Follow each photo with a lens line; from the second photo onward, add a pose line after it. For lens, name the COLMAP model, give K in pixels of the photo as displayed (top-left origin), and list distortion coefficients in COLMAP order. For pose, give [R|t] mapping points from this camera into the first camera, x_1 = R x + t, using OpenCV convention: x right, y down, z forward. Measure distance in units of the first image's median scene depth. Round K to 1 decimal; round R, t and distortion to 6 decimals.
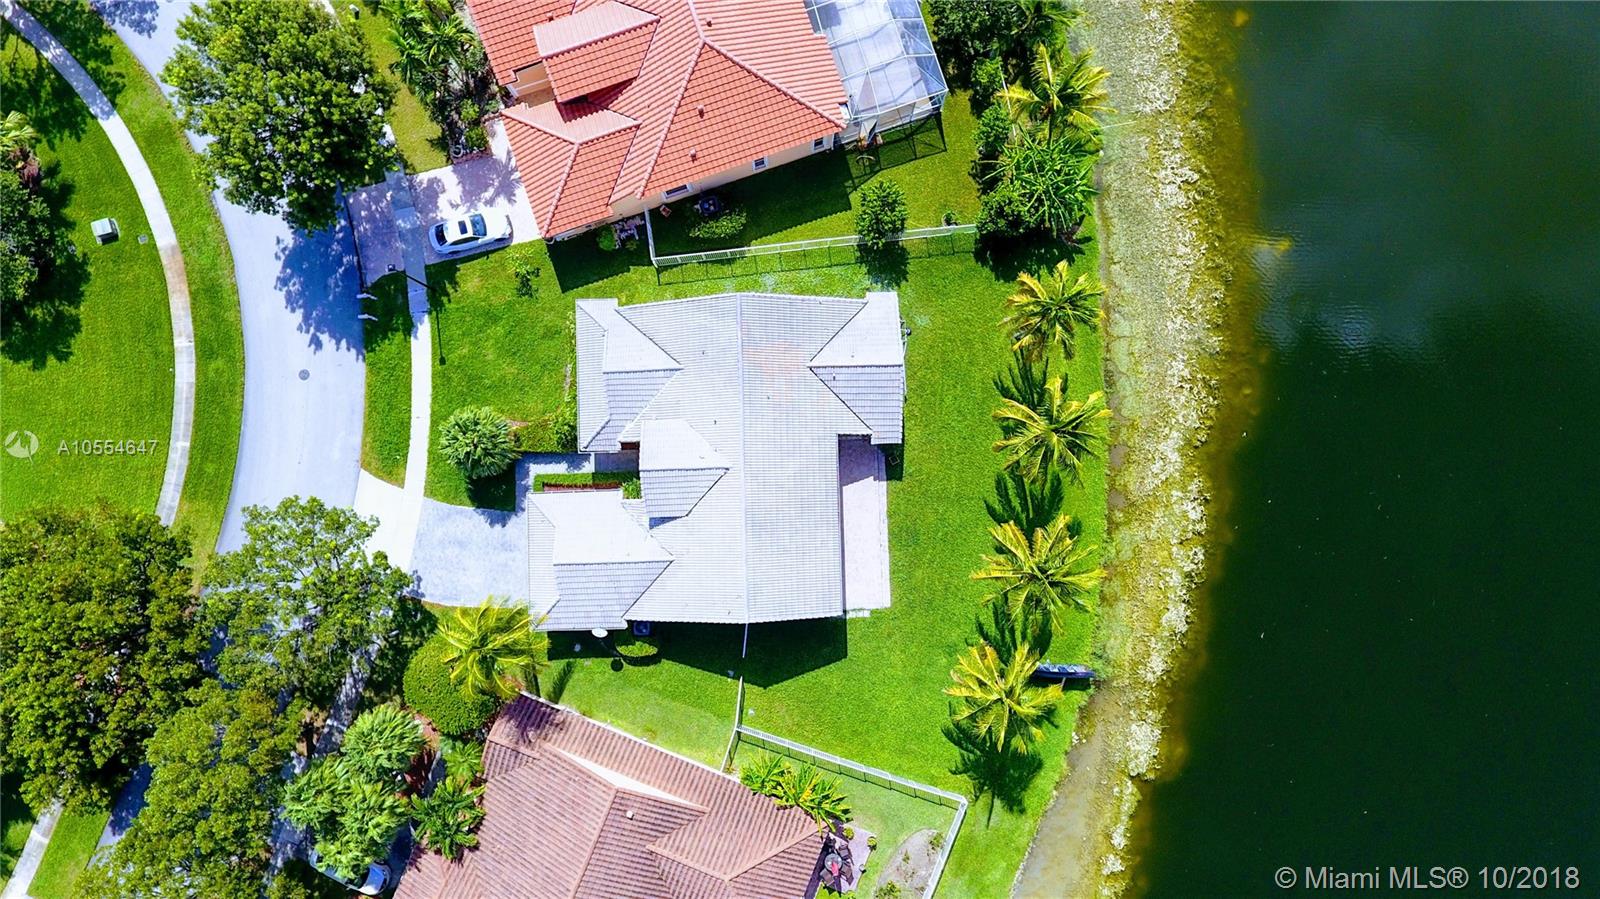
lens RADIAL K [[950.0, 0, 774.8], [0, 950.0, 455.7], [0, 0, 1]] dist [-0.003445, -0.003793]
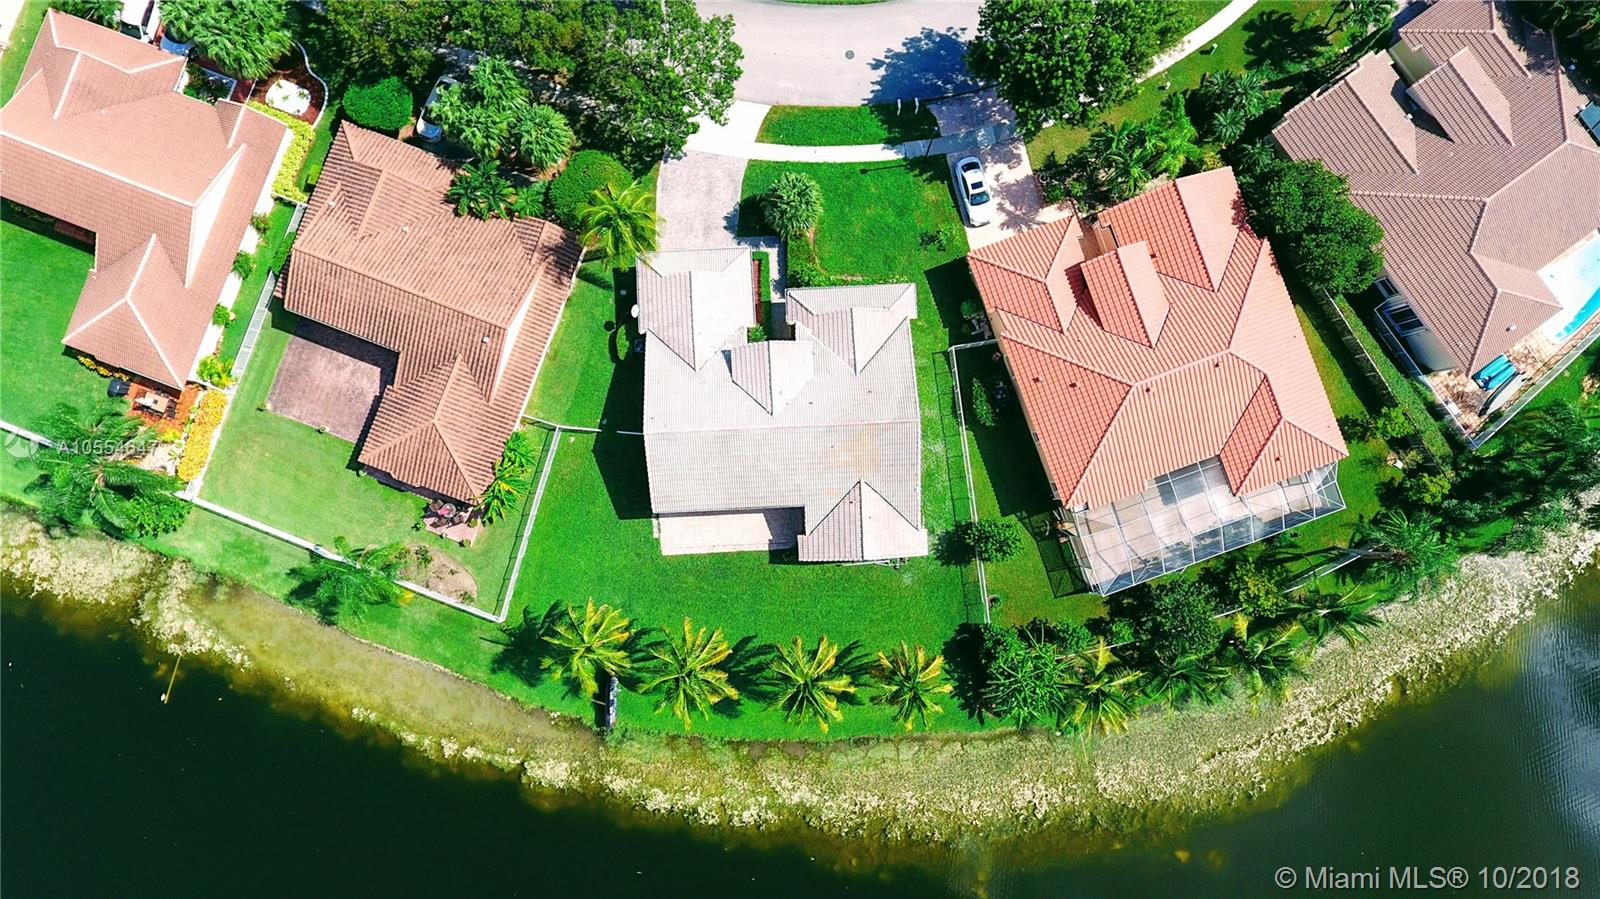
lens RADIAL K [[950.0, 0, 808.5], [0, 950.0, 455.5], [0, 0, 1]] dist [-0.003445, -0.003793]
pose [[0.020904, 0.999588, -0.019676, 0.025209], [-0.999222, 0.021547, 0.033042, -0.066159], [0.033453, 0.018970, 0.999260, -0.182622]]
